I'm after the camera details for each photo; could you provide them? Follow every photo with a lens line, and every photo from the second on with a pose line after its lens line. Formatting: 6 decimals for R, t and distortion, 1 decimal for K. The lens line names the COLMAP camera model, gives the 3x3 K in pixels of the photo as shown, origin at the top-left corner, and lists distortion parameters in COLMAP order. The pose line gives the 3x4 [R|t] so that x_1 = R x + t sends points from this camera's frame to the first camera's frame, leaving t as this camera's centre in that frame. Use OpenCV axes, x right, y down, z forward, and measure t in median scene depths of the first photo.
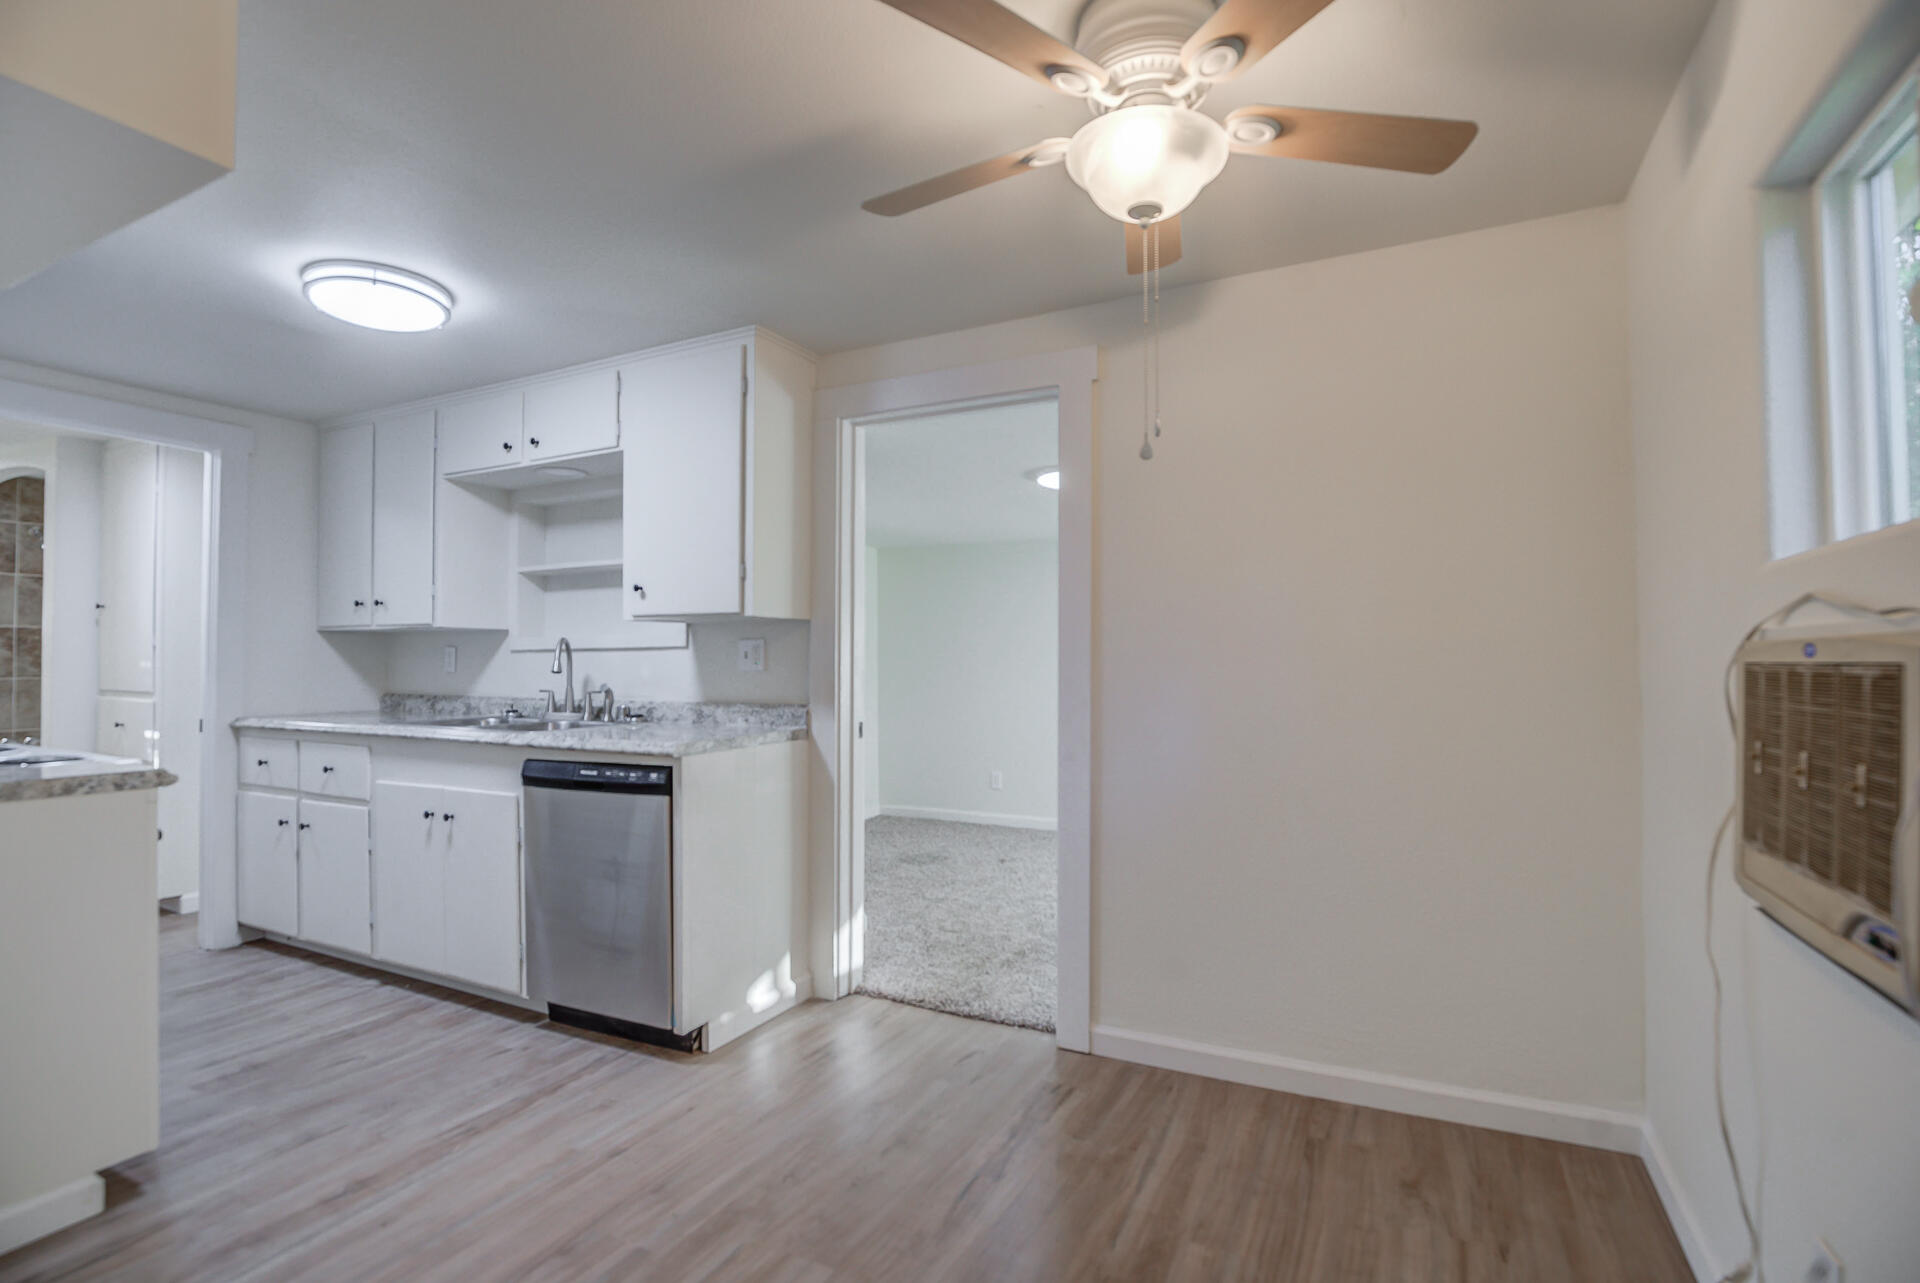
lens RADIAL K [[895.1, 0, 961.2], [0, 895.1, 645.7], [0, 0, 1]] dist [-0.031176, 0.005320]
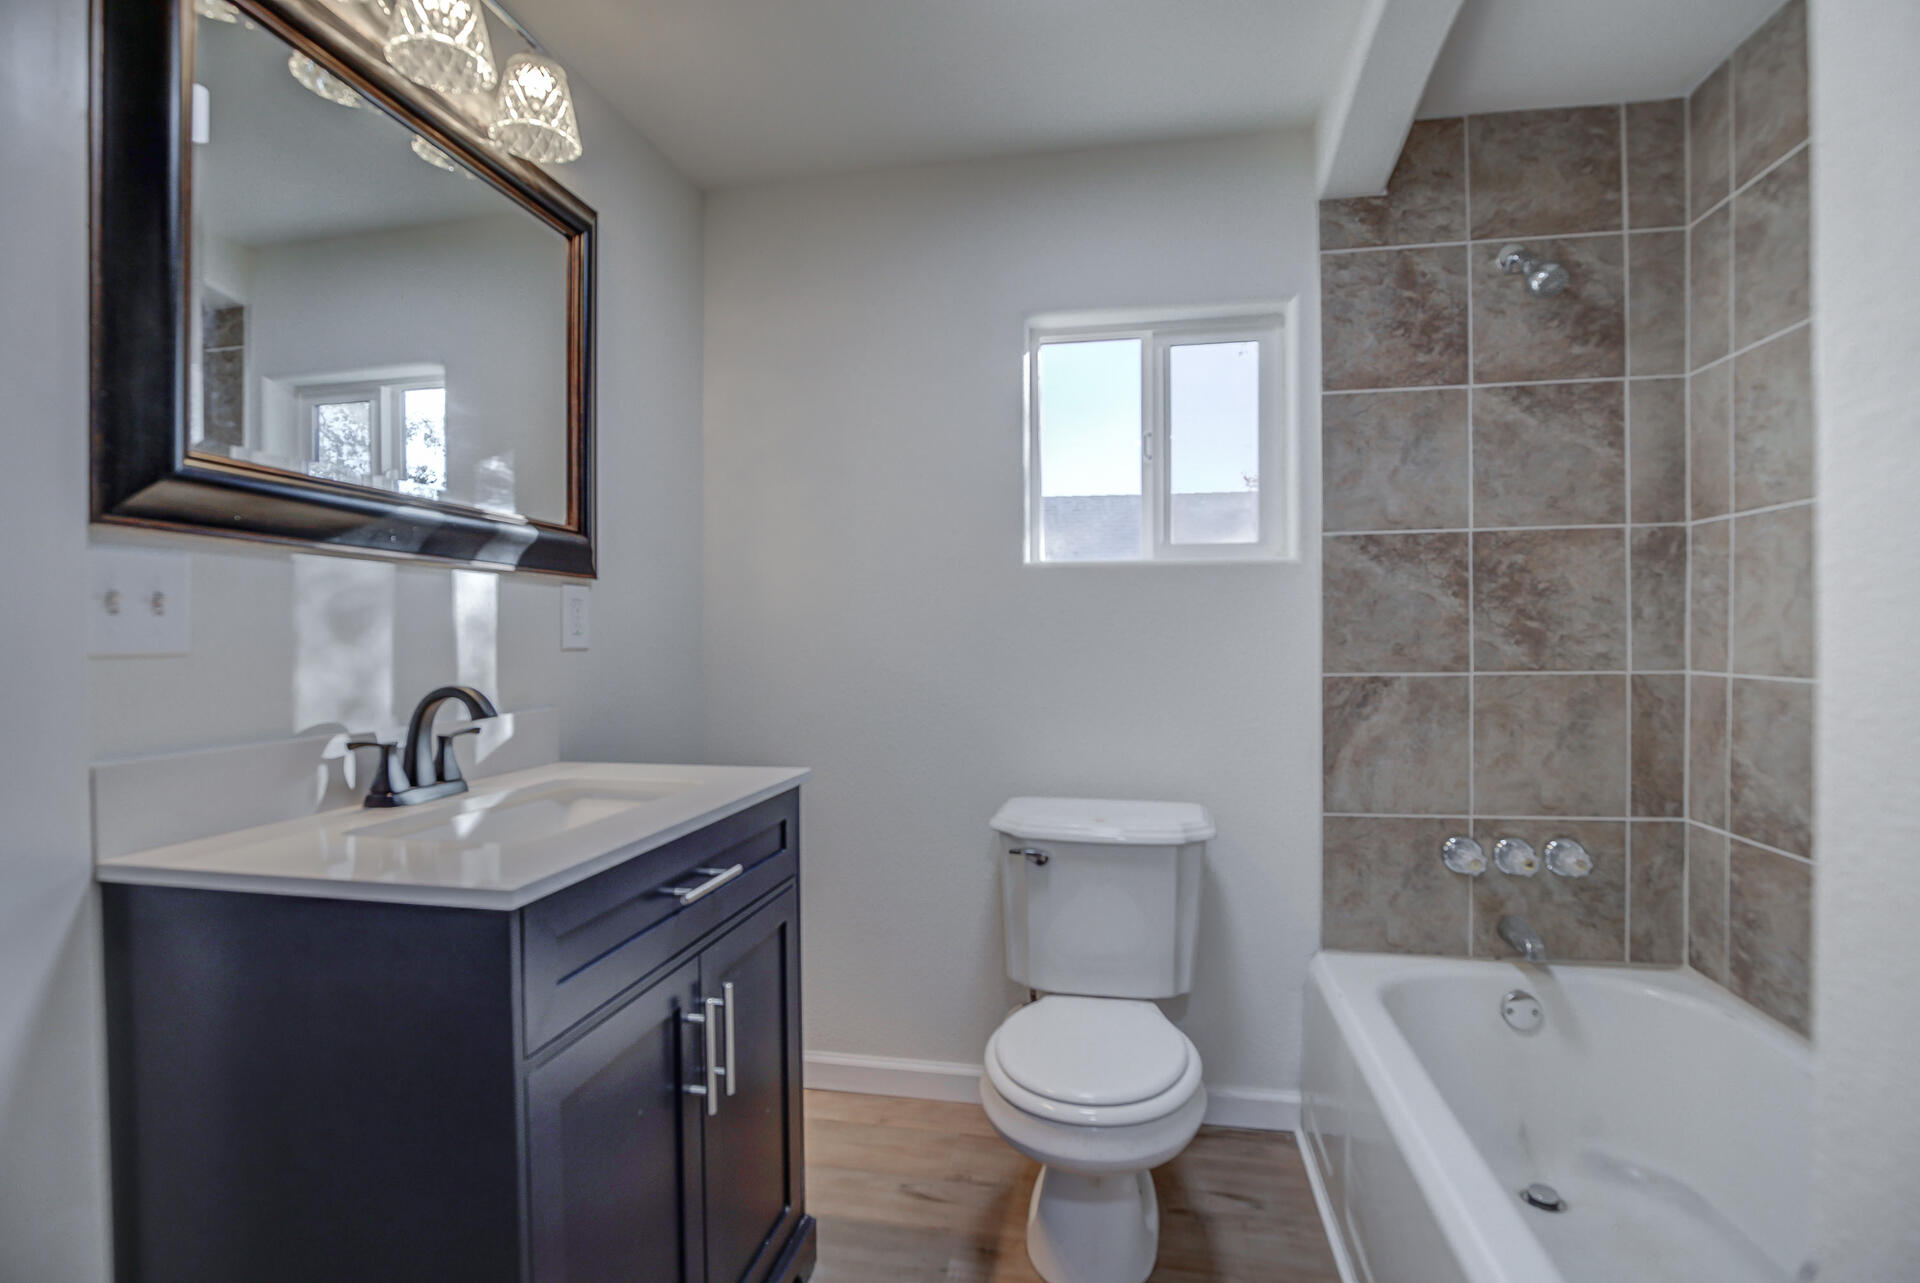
lens RADIAL K [[895.1, 0, 962.2], [0, 895.1, 644.5], [0, 0, 1]] dist [-0.031176, 0.005320]
pose [[0.296213, 0.010436, -0.955065, -1.276652], [0.024212, 0.999537, 0.018431, 0.021831], [0.954815, -0.028583, 0.295823, 1.098136]]
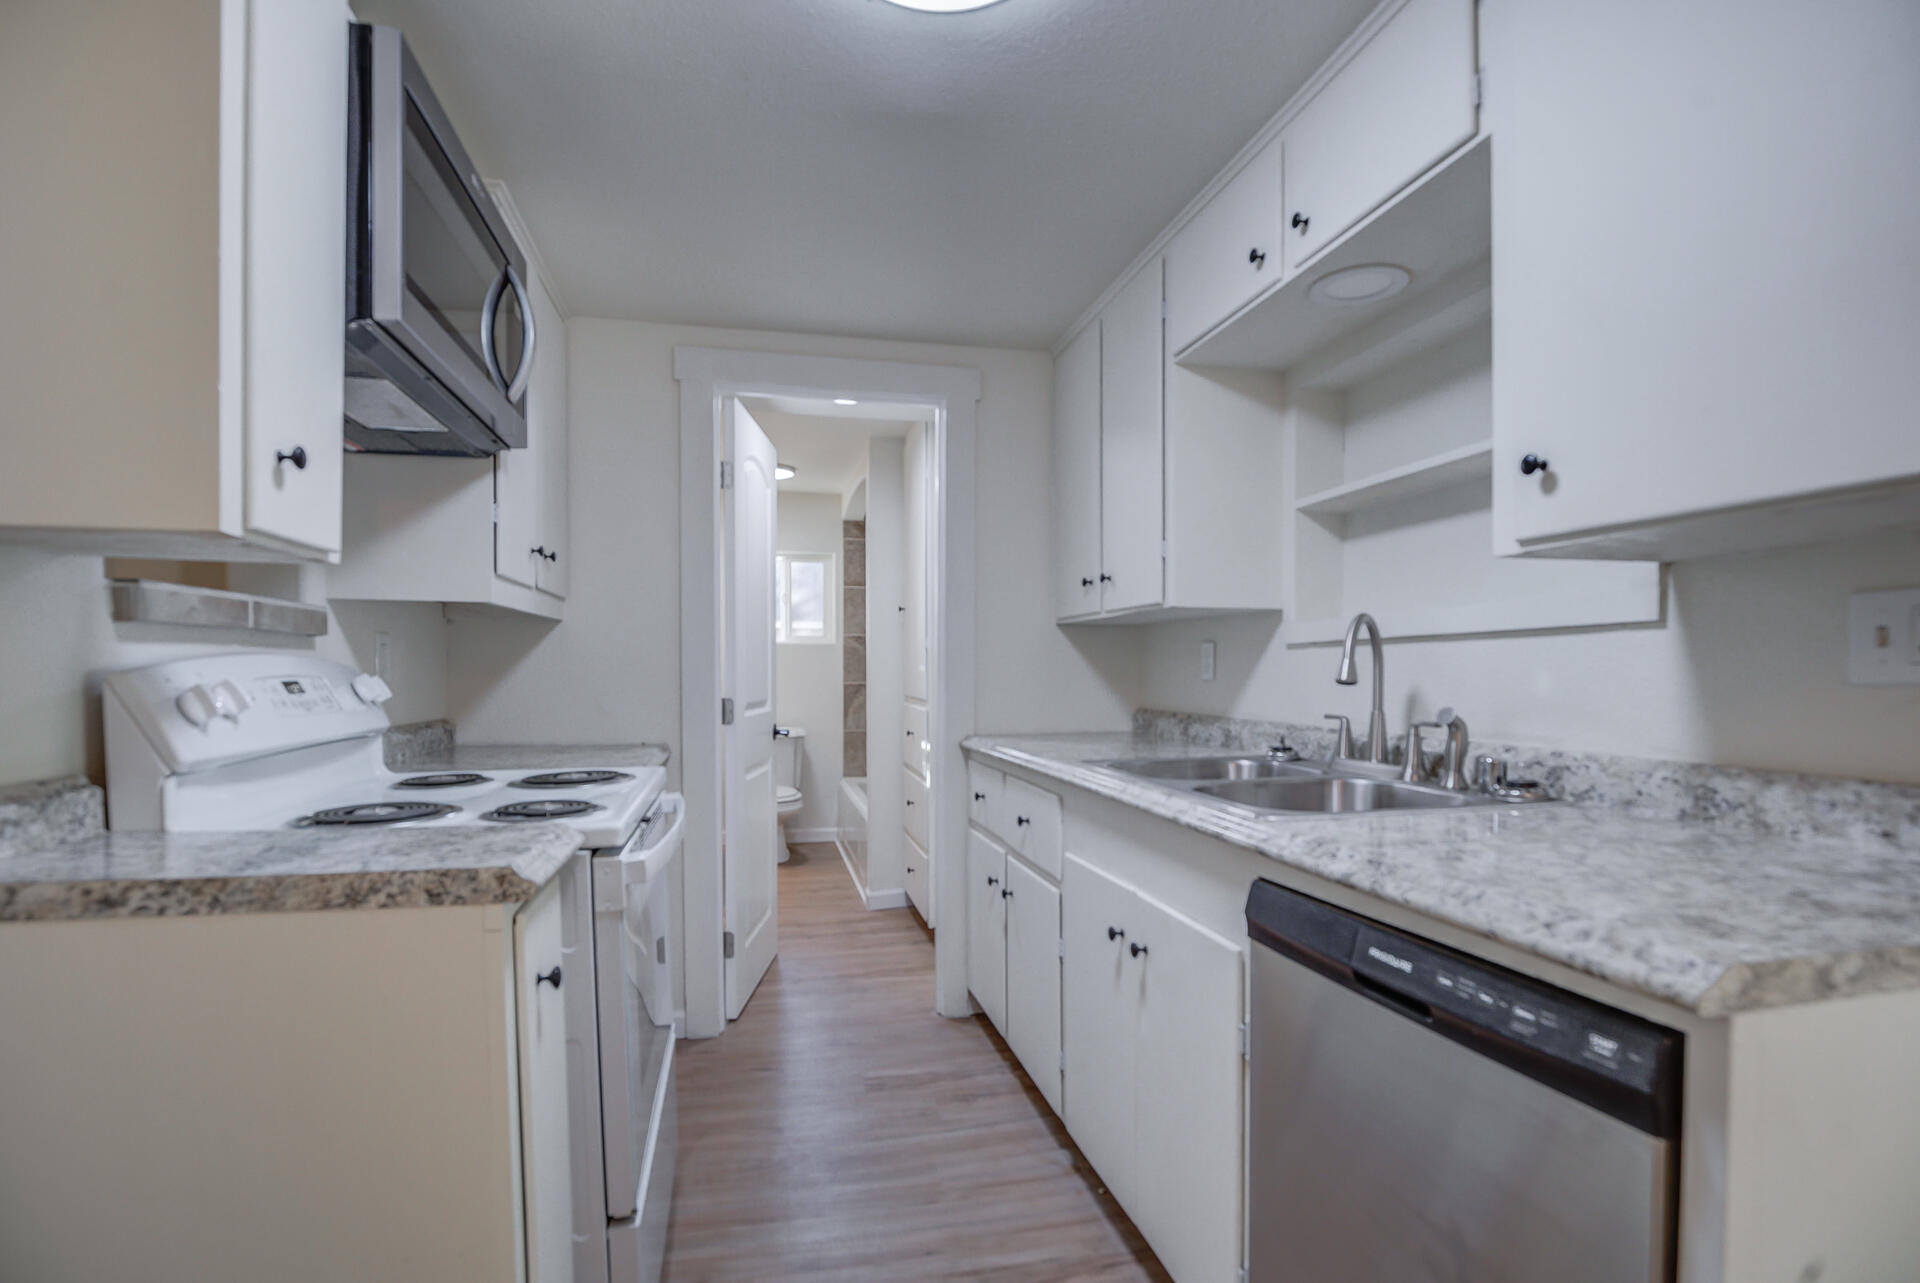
lens RADIAL K [[941.0, 0, 961.8], [0, 941.0, 695.6], [0, 0, 1]] dist [-0.031296, 0.001984]
pose [[0.642587, 0.021488, -0.765911, -0.186377], [0.013728, 0.999123, 0.039548, 0.013187], [0.766090, -0.035927, 0.641729, 0.482614]]
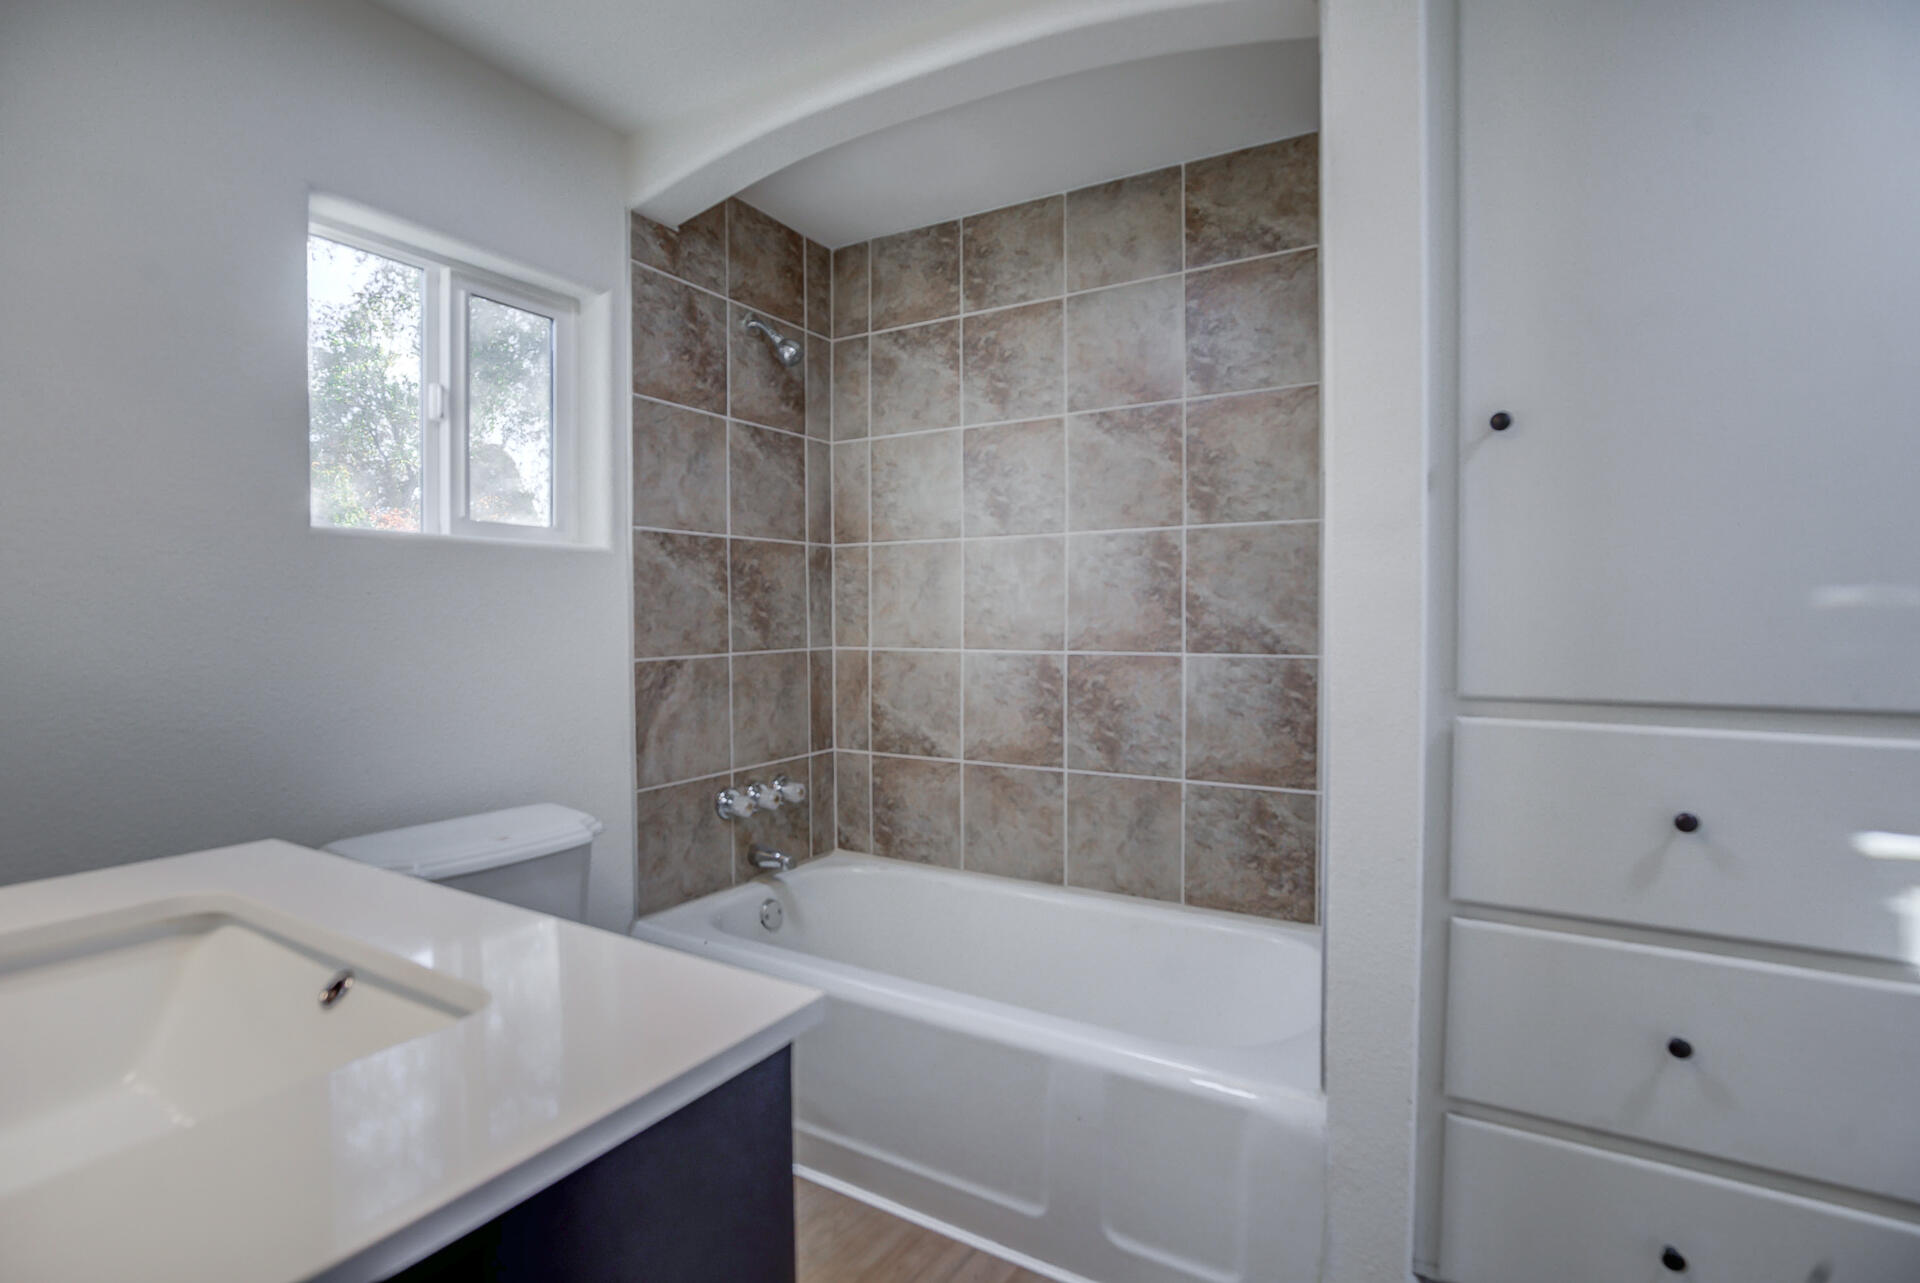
lens RADIAL K [[895.1, 0, 955.9], [0, 895.1, 636.8], [0, 0, 1]] dist [-0.031176, 0.005320]
pose [[0.998032, 0.001297, -0.062694, -1.511865], [0.001440, 0.999048, 0.043598, 0.014691], [0.062691, -0.043603, 0.997080, 0.883275]]
